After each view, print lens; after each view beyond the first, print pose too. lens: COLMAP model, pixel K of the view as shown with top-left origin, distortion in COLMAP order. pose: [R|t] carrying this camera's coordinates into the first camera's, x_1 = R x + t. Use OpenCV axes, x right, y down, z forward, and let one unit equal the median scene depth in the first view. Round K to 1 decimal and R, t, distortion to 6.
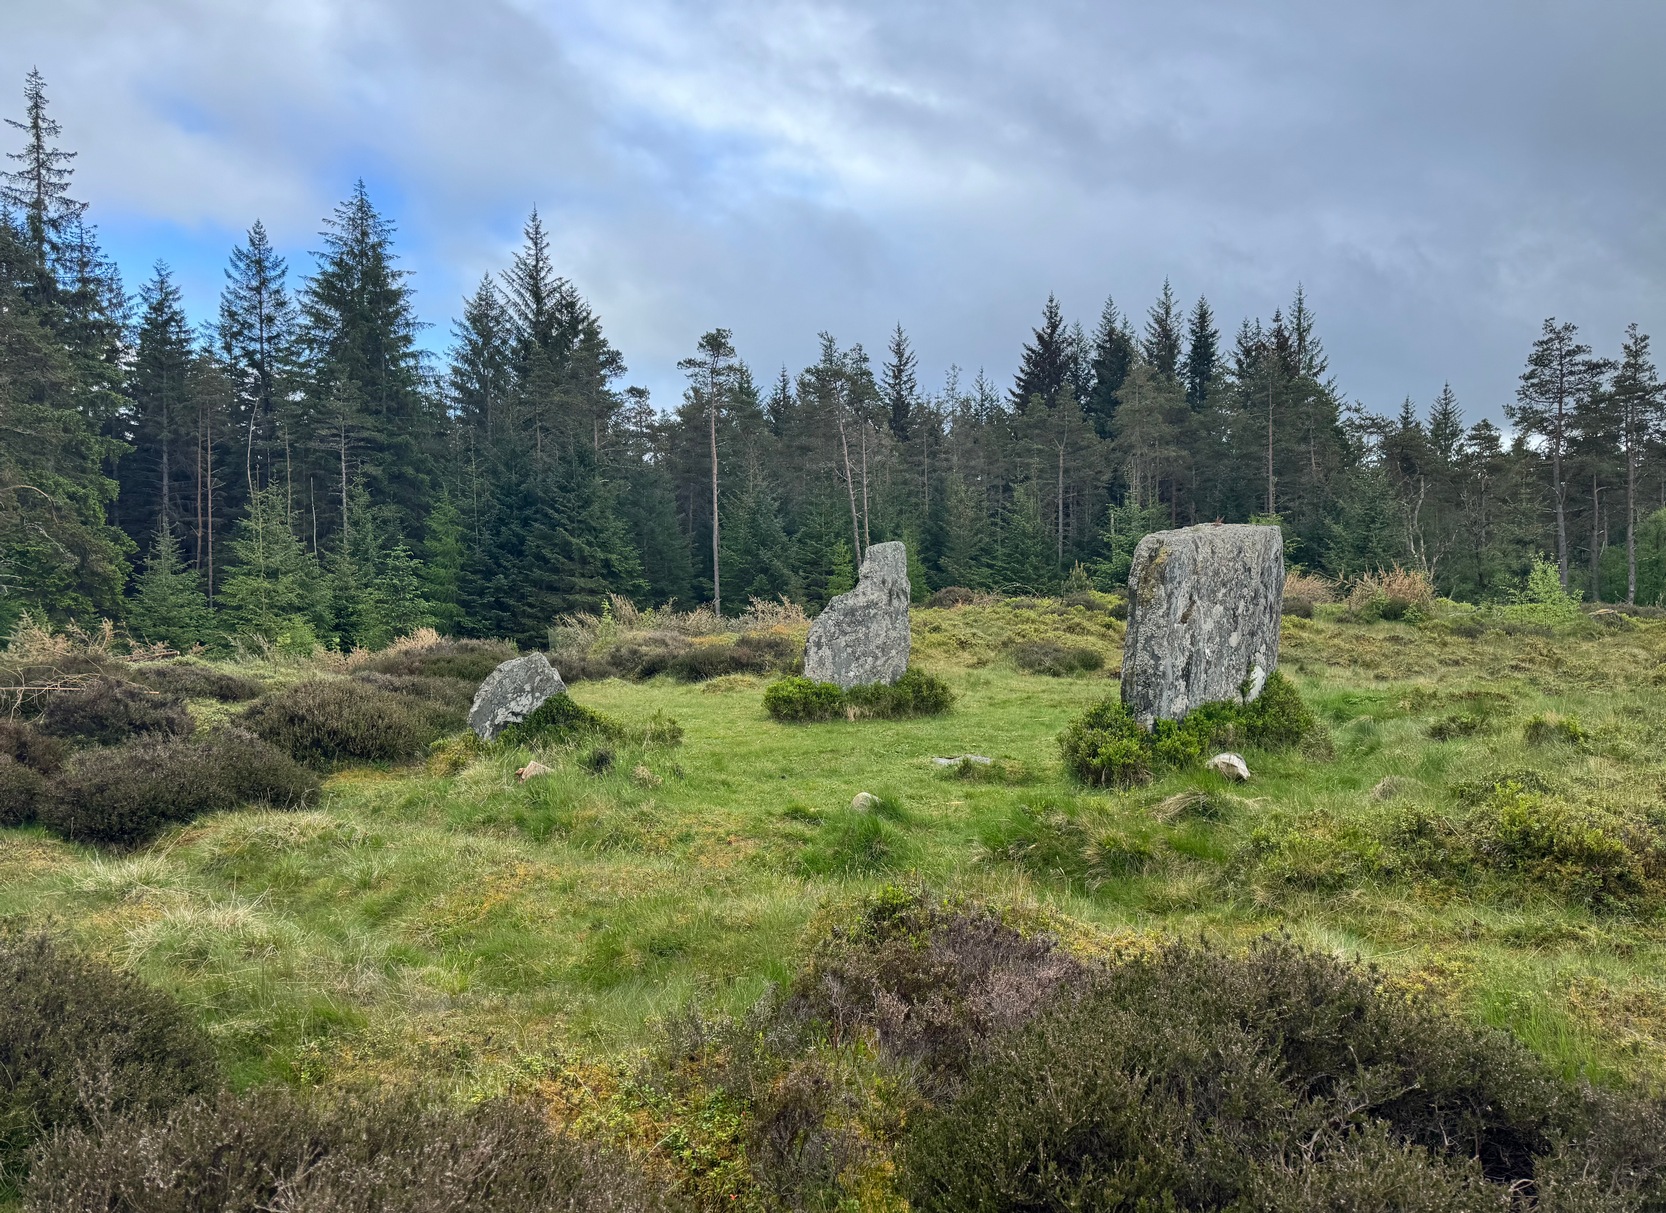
lens RADIAL K [[1174.5, 0, 833.0], [0, 1174.5, 606.5], [0, 0, 1]] dist [0.053856, -0.089430]
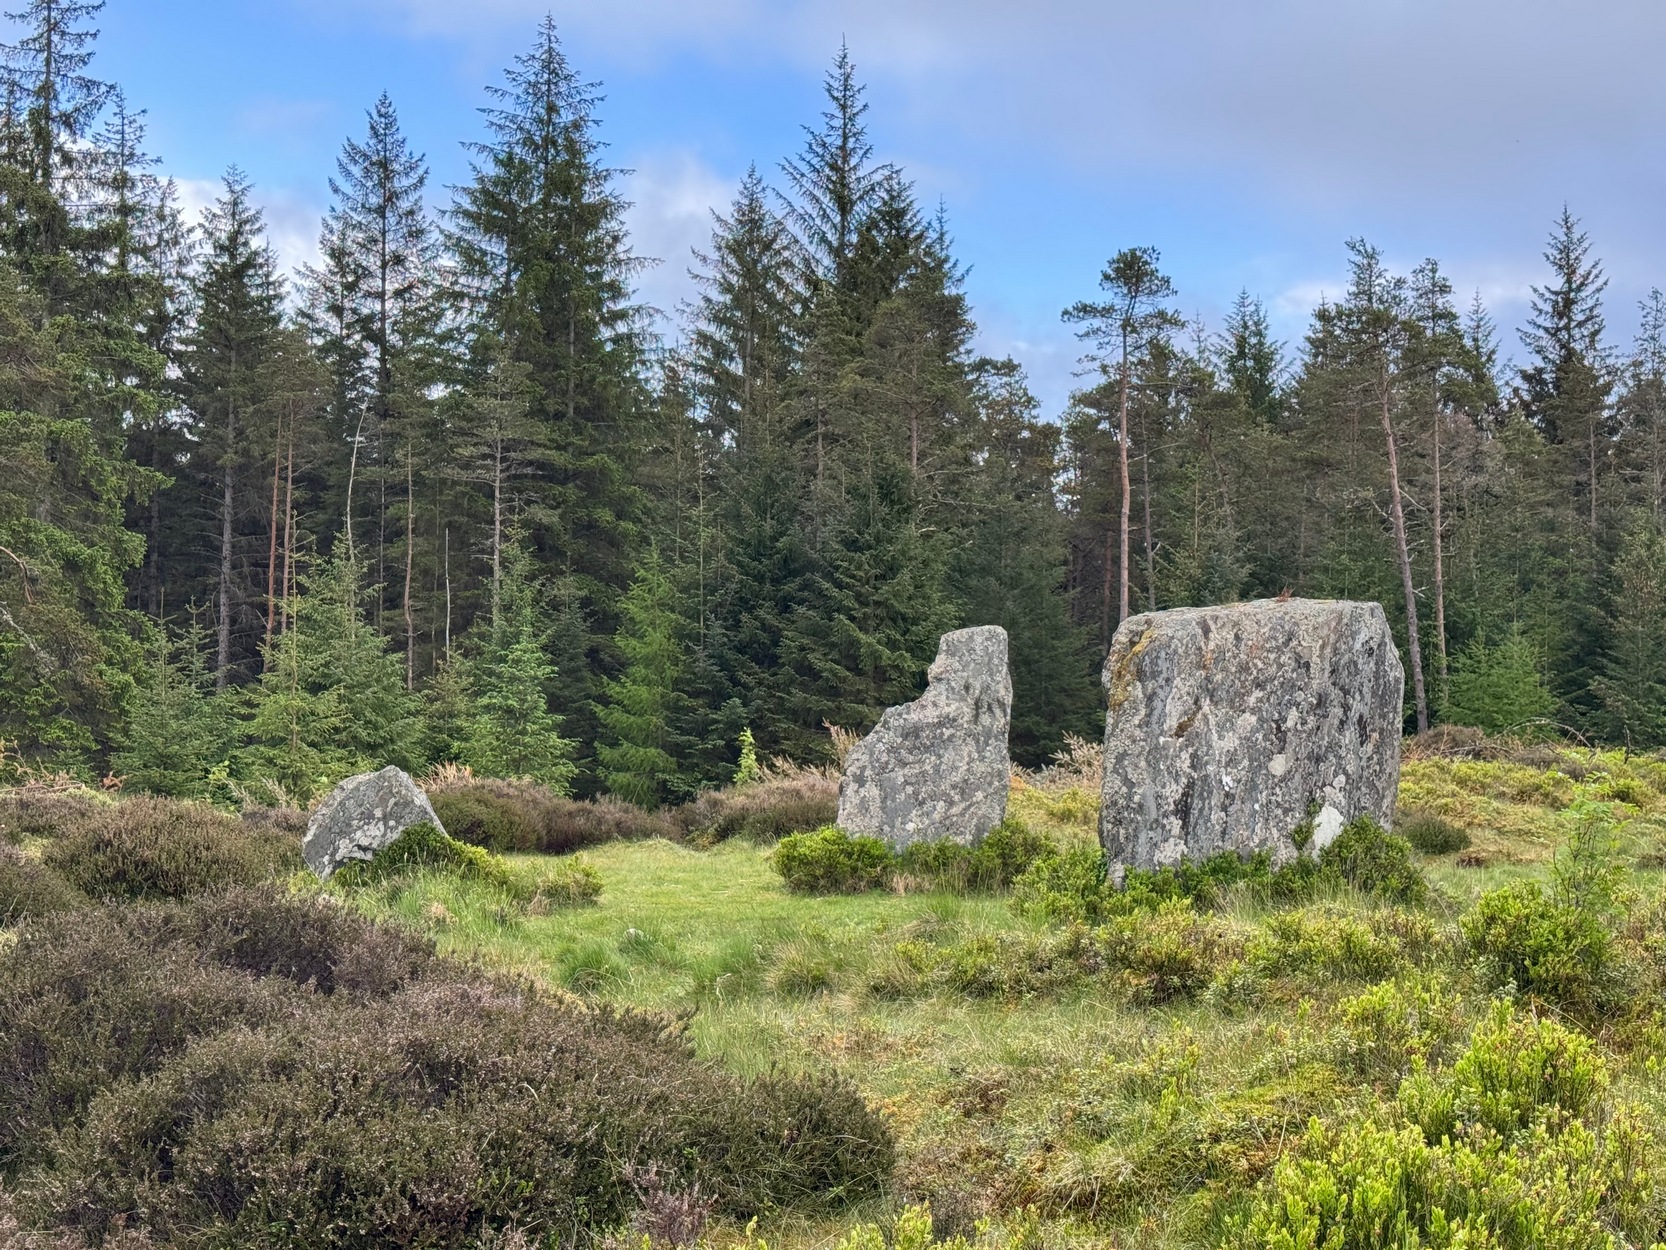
lens RADIAL K [[2293.5, 0, 833.0], [0, 2293.5, 625.0], [0, 0, 1]] dist [0.195533, -0.854647]
pose [[0.963590, 0.006728, -0.267298, 0.043422], [-0.024022, 0.997819, -0.061483, 0.003441], [0.266301, 0.065666, 0.961650, -0.036459]]
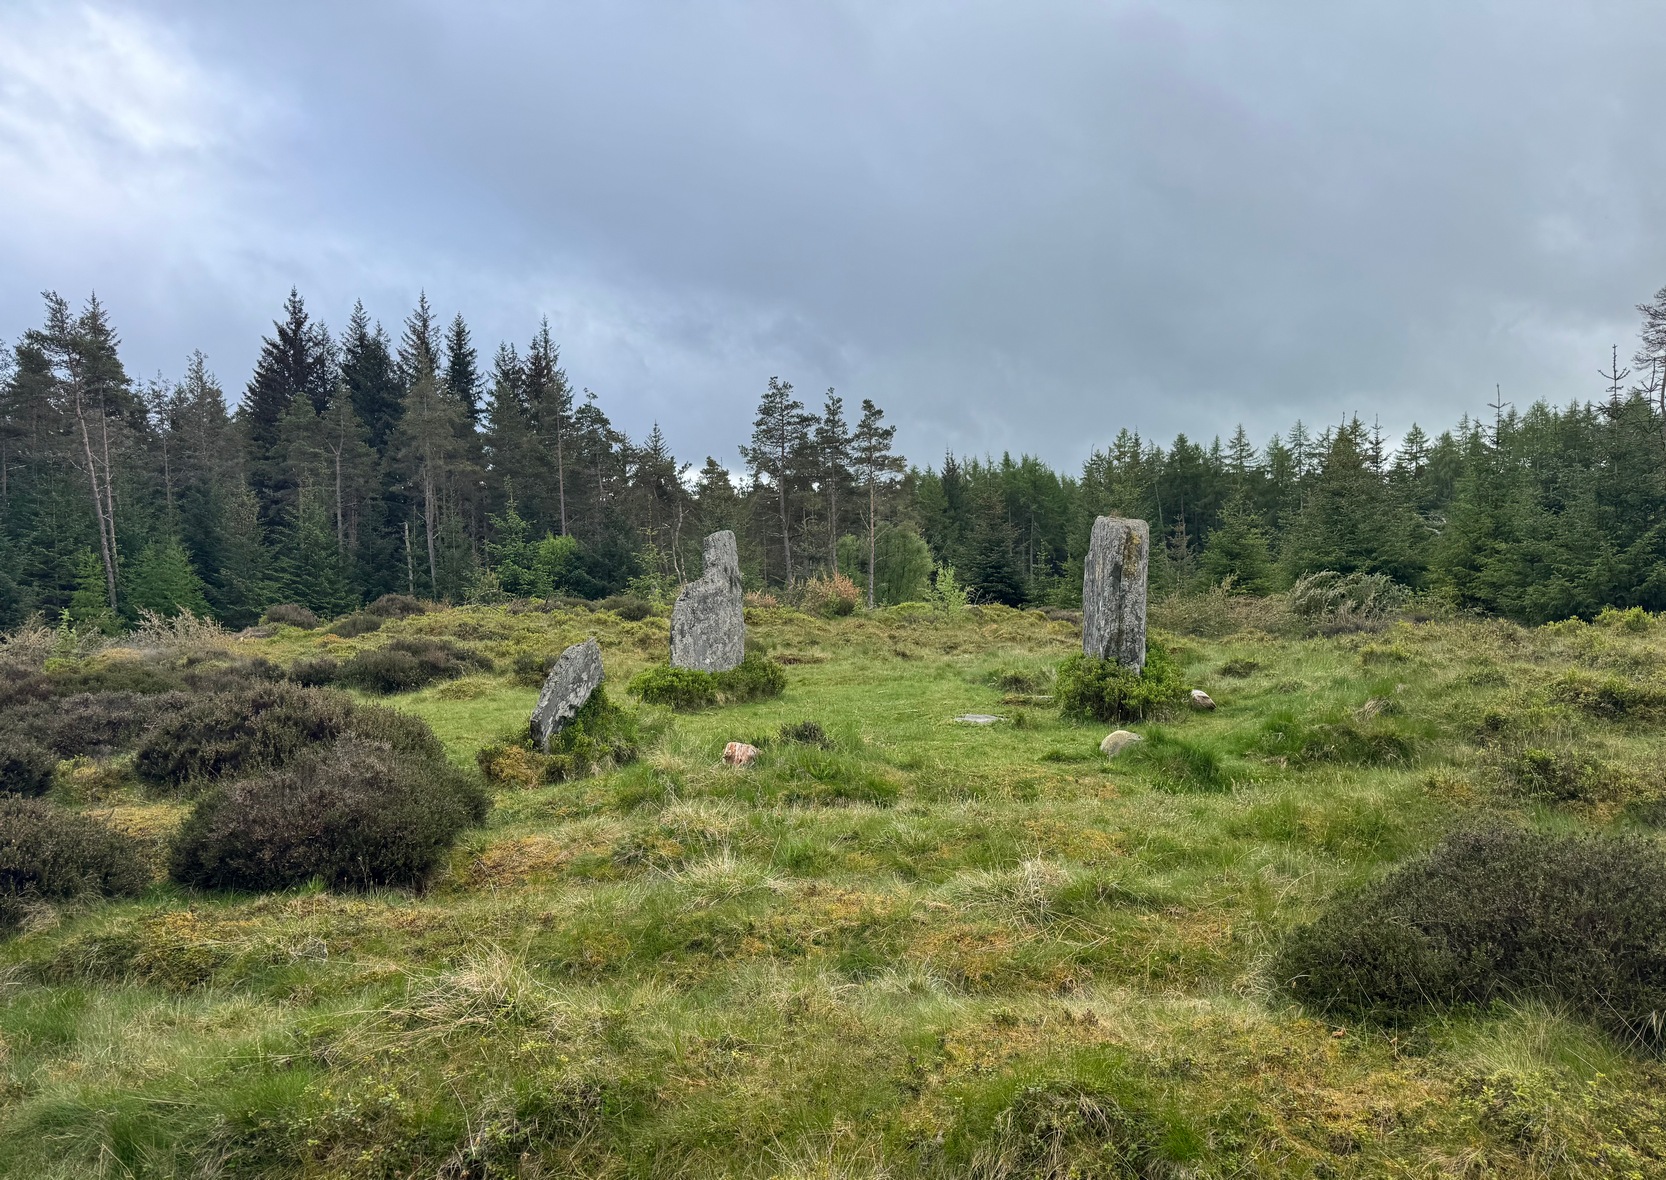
lens RADIAL K [[1152.7, 0, 873.3], [0, 1152.7, 593.8], [0, 0, 1]] dist [0.093627, -0.166540]
pose [[0.777804, -0.006698, 0.628472, -0.066979], [0.023009, 0.999576, -0.017822, 0.002859], [-0.628086, 0.028322, 0.777628, 0.019523]]
